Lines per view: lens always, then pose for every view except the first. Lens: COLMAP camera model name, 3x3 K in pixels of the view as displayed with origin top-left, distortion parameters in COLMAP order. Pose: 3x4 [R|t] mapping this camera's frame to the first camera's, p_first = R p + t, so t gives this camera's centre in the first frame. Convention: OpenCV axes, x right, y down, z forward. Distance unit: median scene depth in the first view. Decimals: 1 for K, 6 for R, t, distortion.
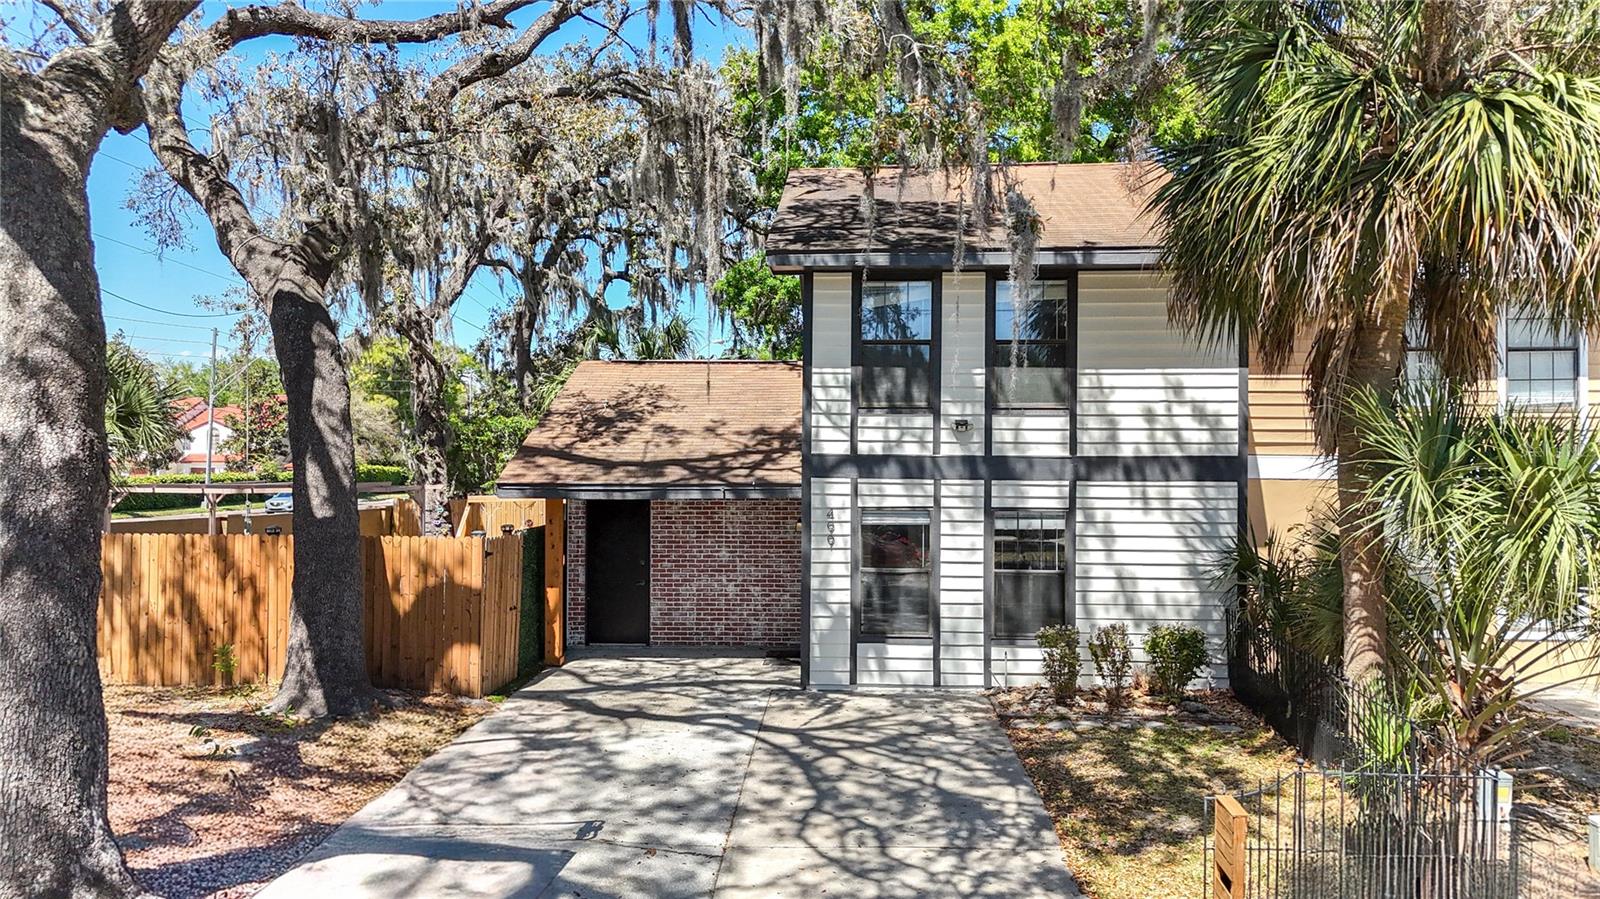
lens RADIAL K [[1147.0, 0, 798.1], [0, 1147.0, 451.3], [0, 0, 1]] dist [-0.015125, -0.019326]
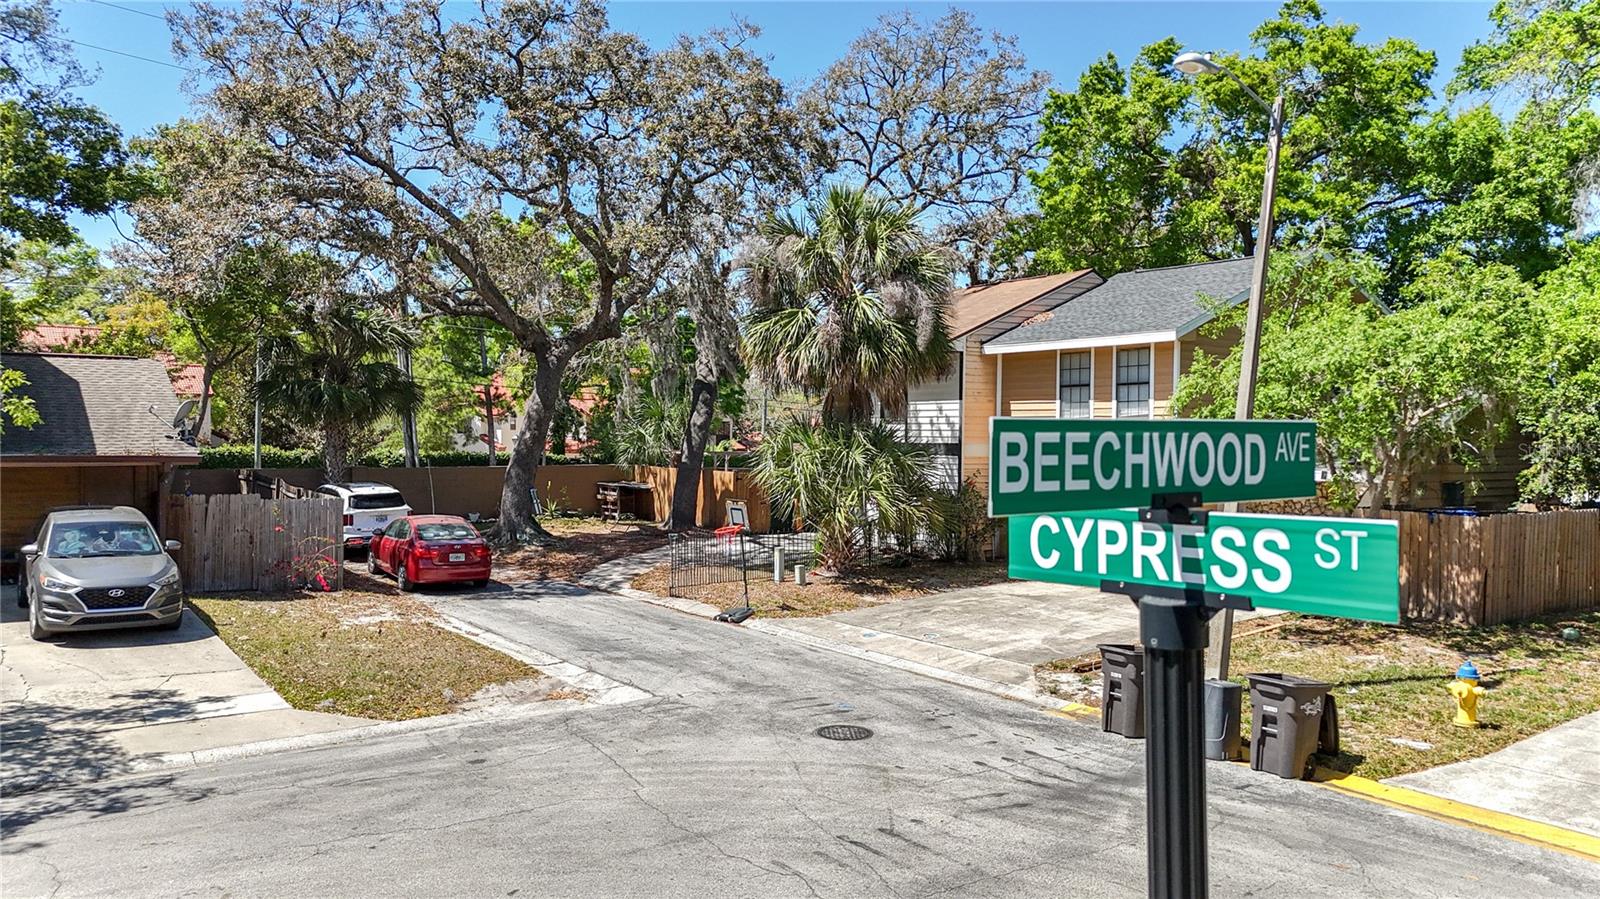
lens RADIAL K [[1147.0, 0, 799.9], [0, 1147.0, 444.5], [0, 0, 1]] dist [-0.015125, -0.019326]
pose [[0.632504, 0.010010, -0.774492, 1.769120], [-0.010290, 0.999937, 0.004520, -0.000201], [0.774489, 0.005111, 0.632567, -0.501968]]
